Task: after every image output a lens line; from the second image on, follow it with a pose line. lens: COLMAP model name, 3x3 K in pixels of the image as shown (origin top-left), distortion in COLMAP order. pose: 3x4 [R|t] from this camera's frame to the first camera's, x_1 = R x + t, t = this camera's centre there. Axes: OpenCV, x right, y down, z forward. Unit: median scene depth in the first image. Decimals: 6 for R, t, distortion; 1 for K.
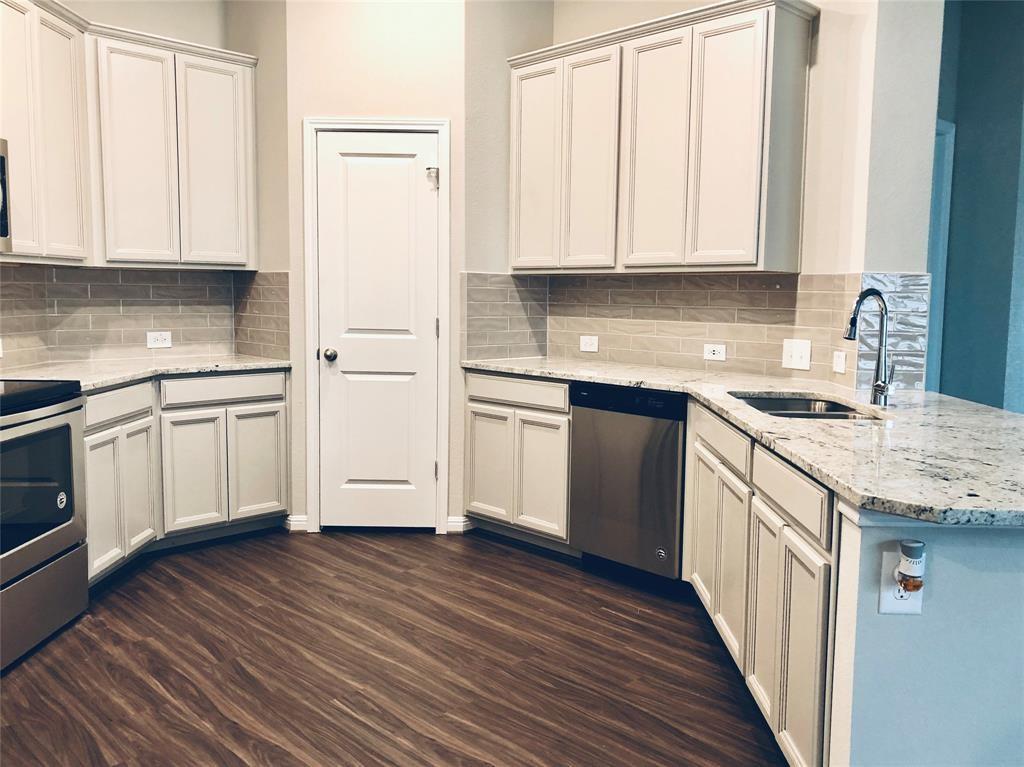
lens RADIAL K [[887.1, 0, 513.2], [0, 887.1, 374.3], [0, 0, 1]] dist [0.050897, -0.023373]
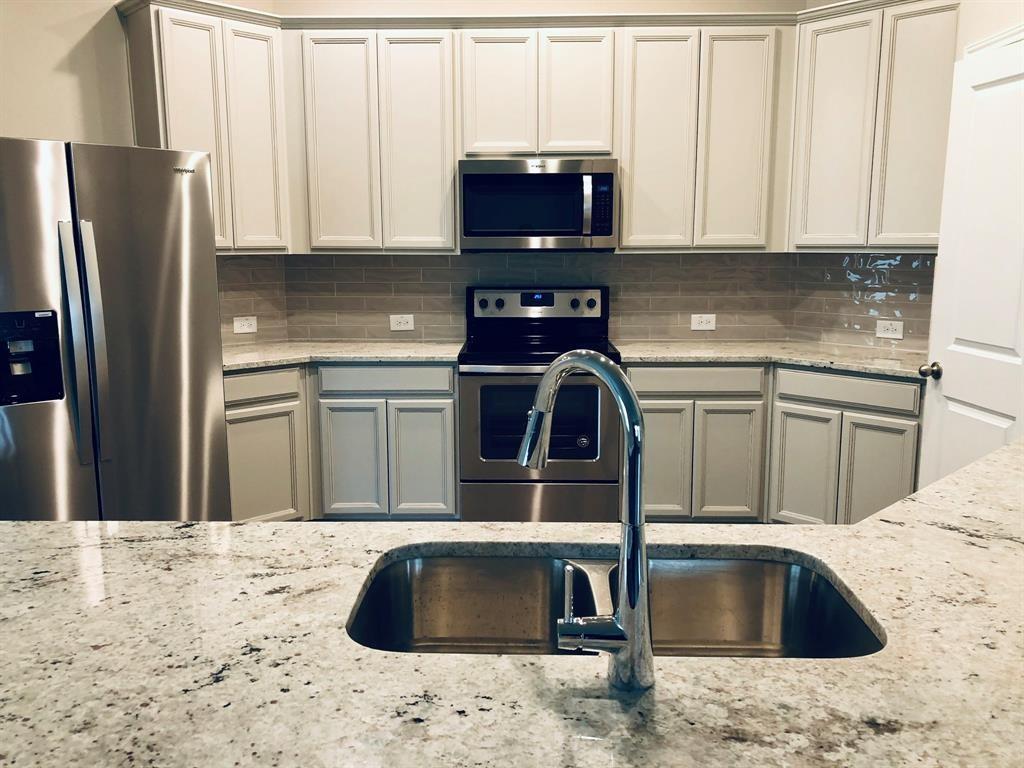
lens RADIAL K [[841.3, 0, 509.6], [0, 841.3, 376.2], [0, 0, 1]] dist [0.062832, -0.096921]
pose [[-0.005478, 0.148203, -0.988942, 0.603056], [-0.090675, 0.984809, 0.148086, -0.108157], [0.995865, 0.090484, 0.008044, 0.775841]]
